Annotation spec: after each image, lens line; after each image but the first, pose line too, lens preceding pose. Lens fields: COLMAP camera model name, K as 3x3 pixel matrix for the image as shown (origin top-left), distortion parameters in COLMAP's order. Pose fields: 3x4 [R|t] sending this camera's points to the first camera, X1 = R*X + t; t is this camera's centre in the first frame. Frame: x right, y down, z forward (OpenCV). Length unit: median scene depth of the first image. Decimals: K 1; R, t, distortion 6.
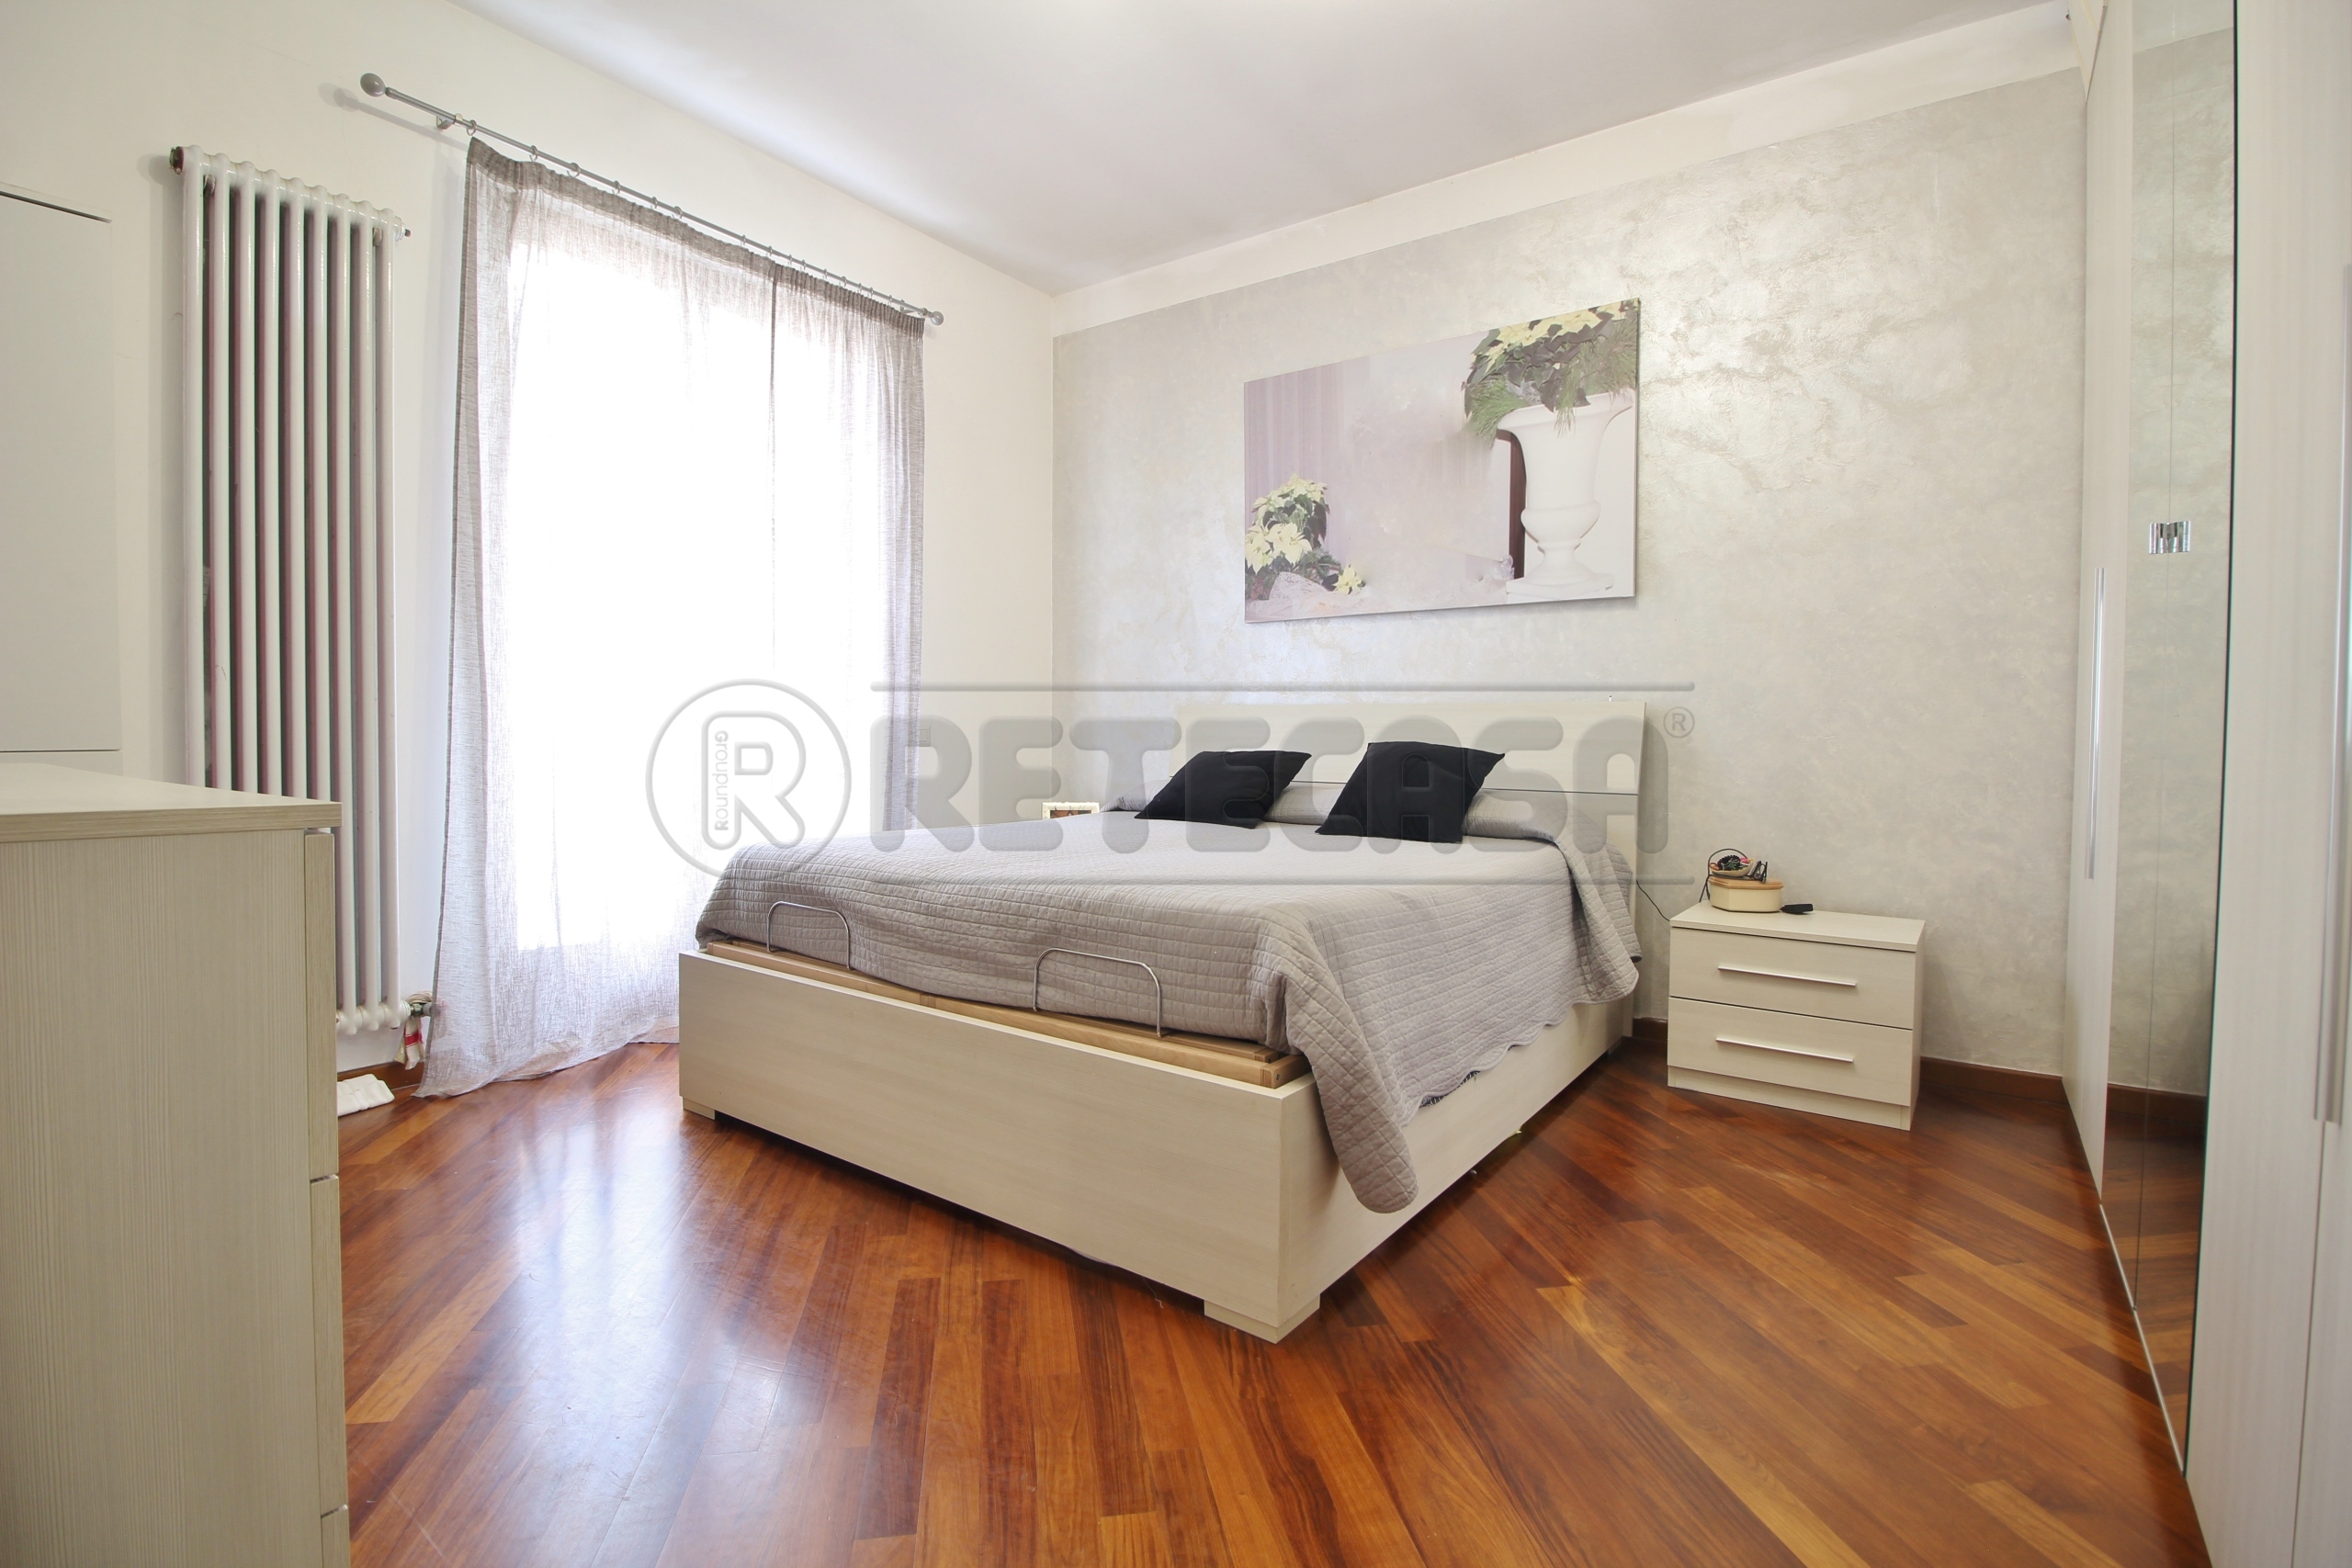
lens RADIAL K [[1094.6, 0, 1182.7], [0, 1094.6, 779.8], [0, 0, 1]] dist [-0.005317, -0.009702]
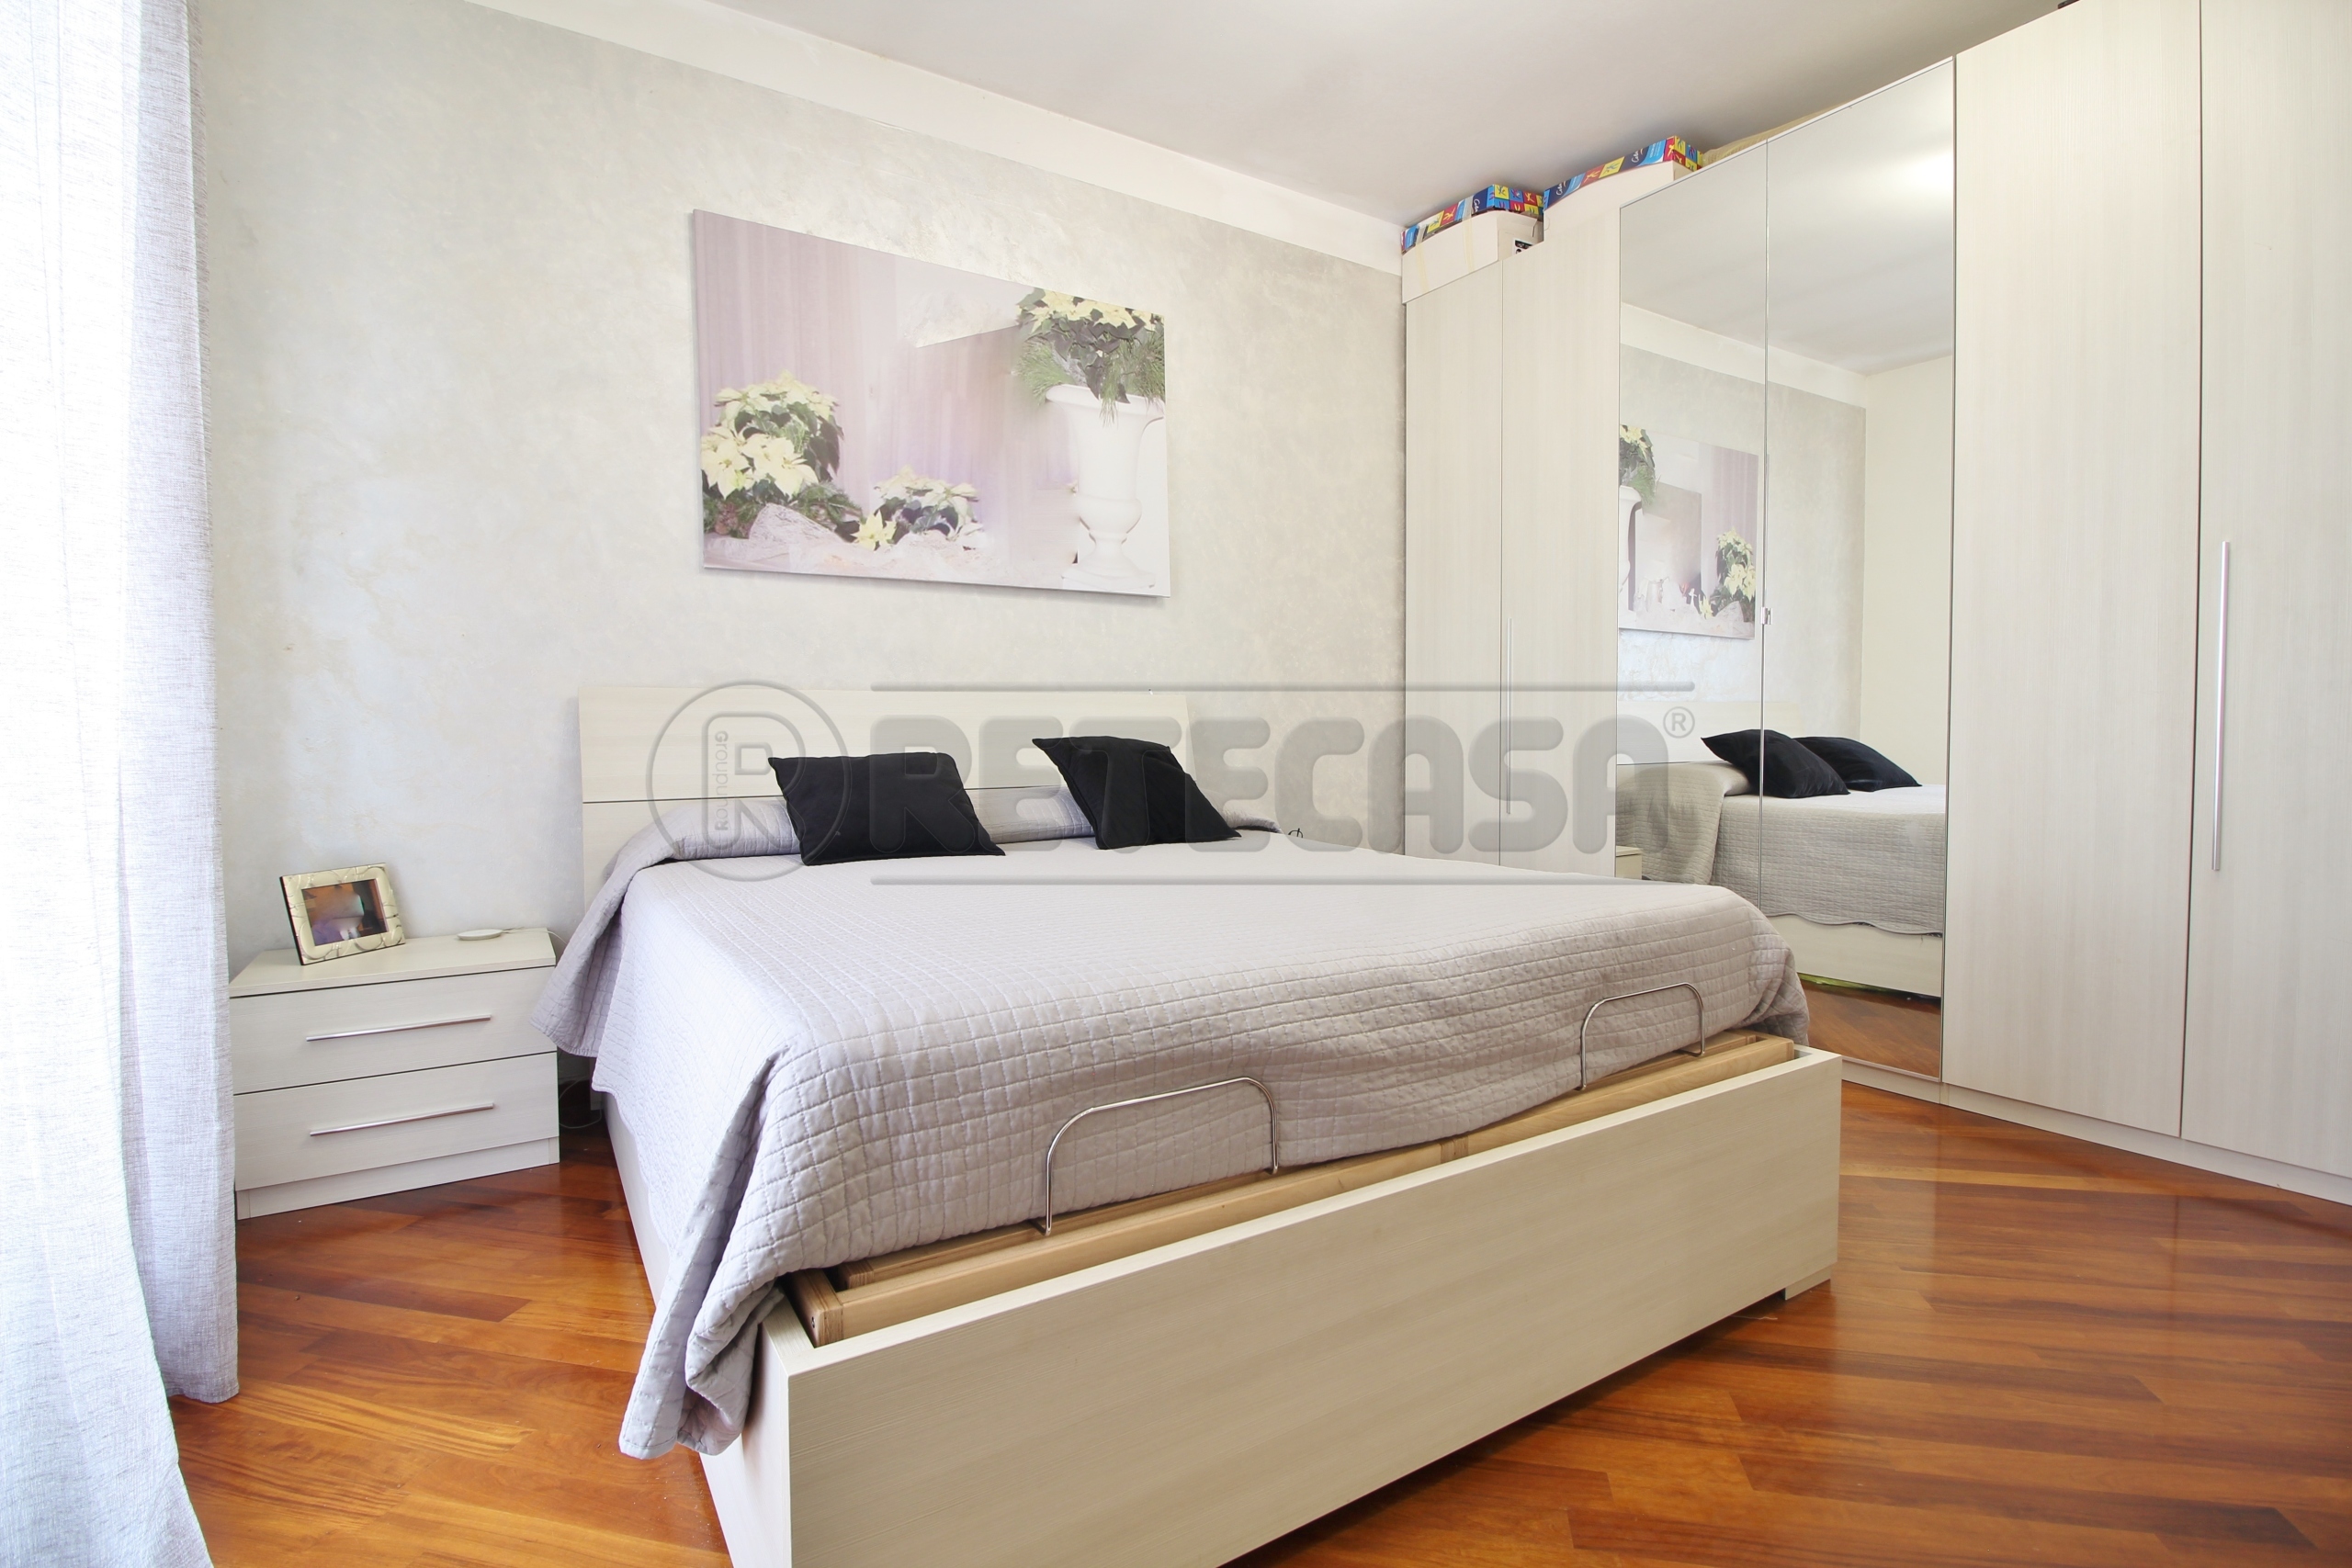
lens RADIAL K [[1094.6, 0, 1183.2], [0, 1094.6, 767.2], [0, 0, 1]] dist [-0.005317, -0.009702]
pose [[0.366549, -0.043168, 0.929397, -0.494081], [0.047236, 0.998498, 0.027748, -0.026188], [-0.929199, 0.033730, 0.368038, 0.509400]]
